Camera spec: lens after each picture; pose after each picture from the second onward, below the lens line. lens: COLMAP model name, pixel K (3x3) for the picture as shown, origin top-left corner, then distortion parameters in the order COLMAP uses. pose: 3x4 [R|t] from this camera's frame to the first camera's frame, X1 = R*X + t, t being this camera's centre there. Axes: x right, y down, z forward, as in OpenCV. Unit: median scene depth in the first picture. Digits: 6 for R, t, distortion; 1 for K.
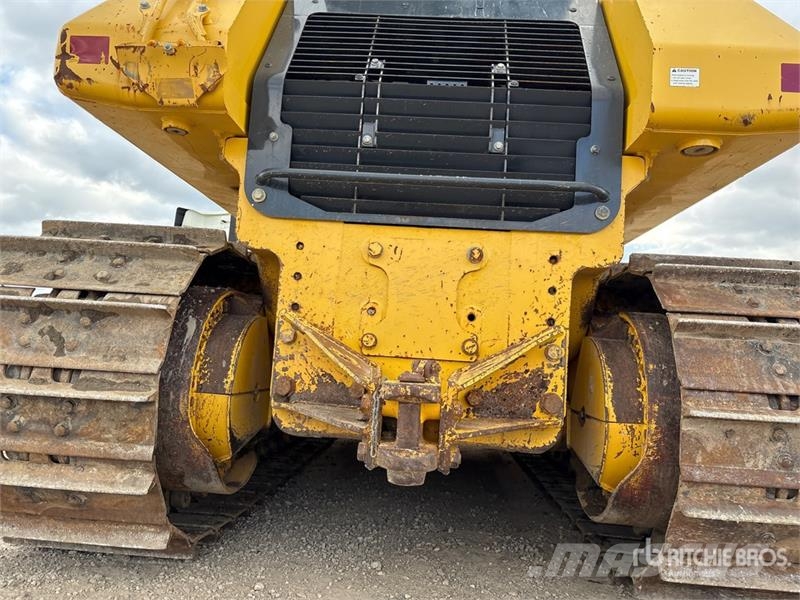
lens RADIAL K [[612.4, 0, 400.0], [0, 612.4, 300.0], [0, 0, 1]] dist [0.035276, -0.052206]
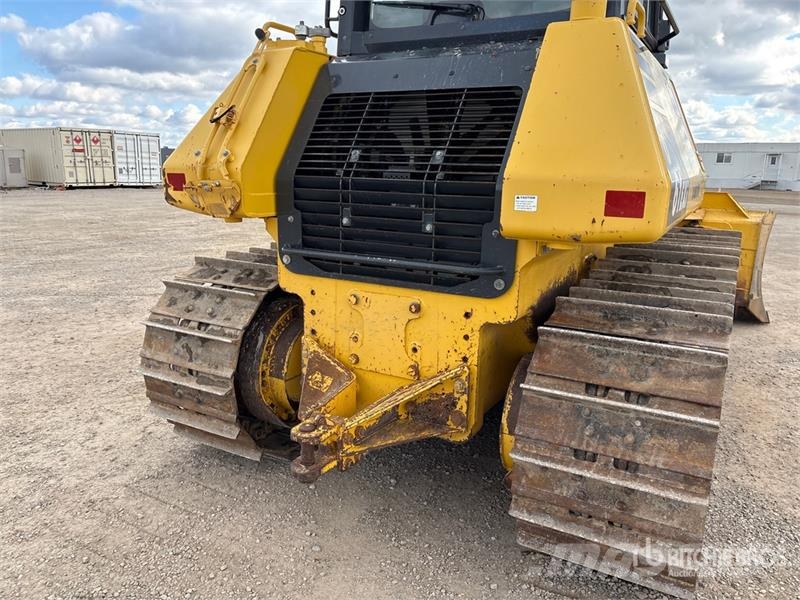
lens RADIAL K [[612.4, 0, 400.0], [0, 612.4, 300.0], [0, 0, 1]] dist [0.035276, -0.052206]
pose [[0.894331, 0.054879, -0.444027, 0.717762], [0.079874, 0.956921, 0.279146, -0.487407], [0.440218, -0.285115, 0.851421, -0.197938]]
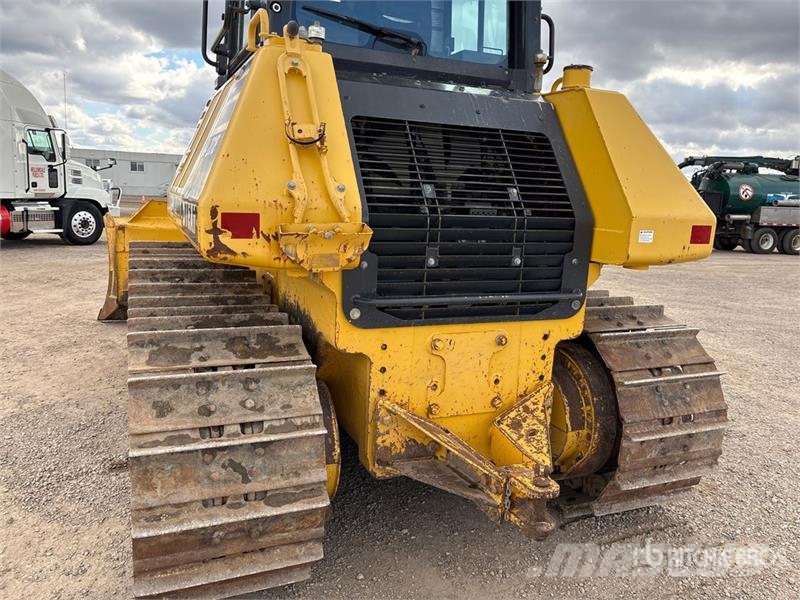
lens RADIAL K [[609.7, 0, 397.1], [0, 609.7, 304.5], [0, 0, 1]] dist [0.076323, -0.198650]
pose [[0.903171, -0.102730, 0.416808, -0.685502], [-0.026240, 0.955917, 0.292463, -0.567954], [-0.428478, -0.275081, 0.860661, -0.096691]]
